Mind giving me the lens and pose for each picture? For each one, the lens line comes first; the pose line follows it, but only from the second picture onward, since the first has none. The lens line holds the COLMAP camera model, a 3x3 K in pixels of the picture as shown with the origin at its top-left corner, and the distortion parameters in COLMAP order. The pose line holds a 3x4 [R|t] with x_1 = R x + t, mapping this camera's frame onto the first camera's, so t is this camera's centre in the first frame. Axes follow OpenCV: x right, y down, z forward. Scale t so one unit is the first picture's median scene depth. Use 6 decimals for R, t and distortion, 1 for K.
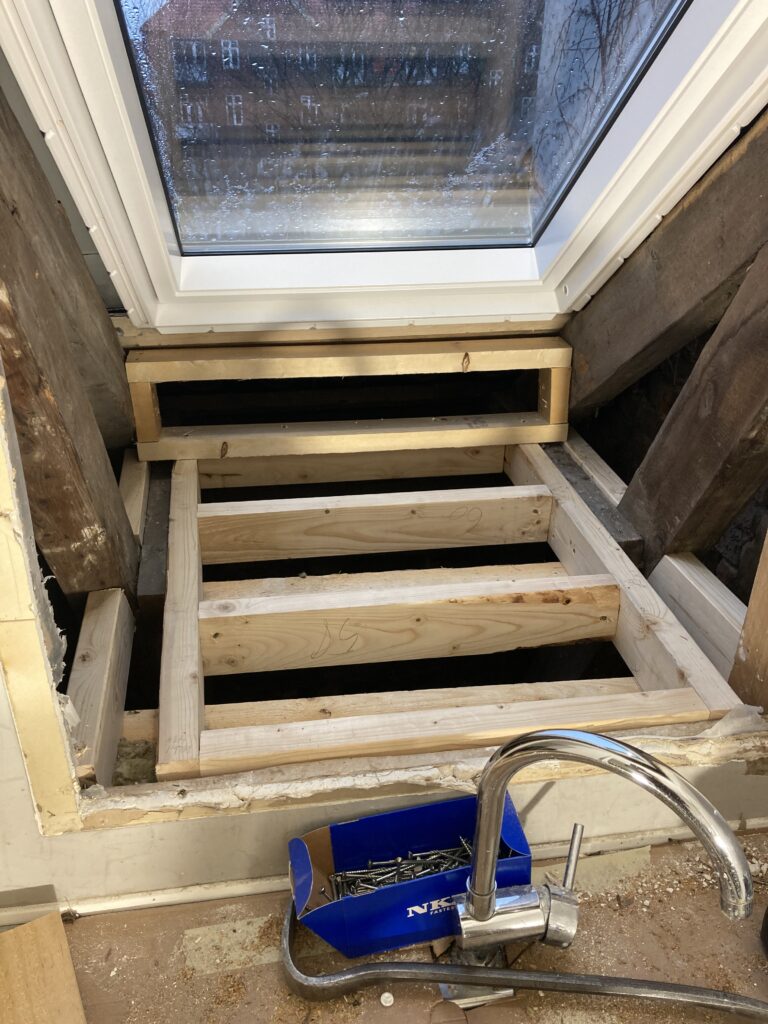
lens RADIAL K [[838.8, 0, 385.6], [0, 838.8, 510.5], [0, 0, 1]] dist [0.024046, -0.021778]
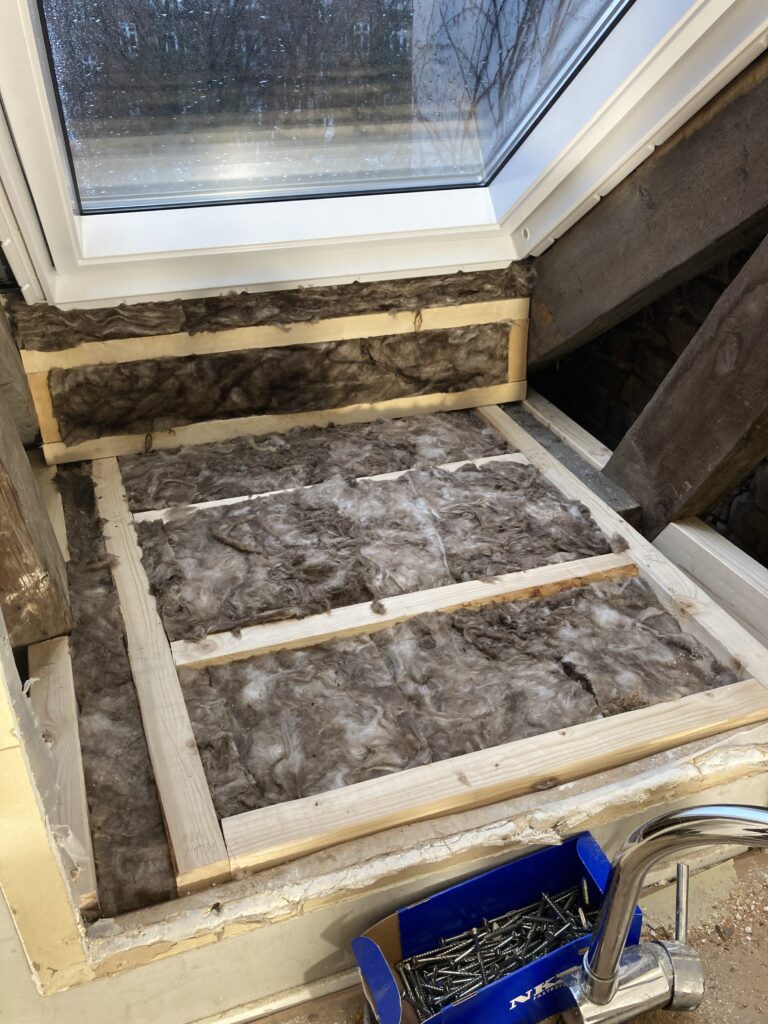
lens RADIAL K [[838.8, 0, 389.7], [0, 838.8, 507.7], [0, 0, 1]] dist [0.024046, -0.021778]
pose [[0.982512, -0.099457, 0.157409, -0.128914], [0.089131, 0.993459, 0.071374, -0.063558], [-0.163478, -0.056096, 0.984951, 0.160018]]
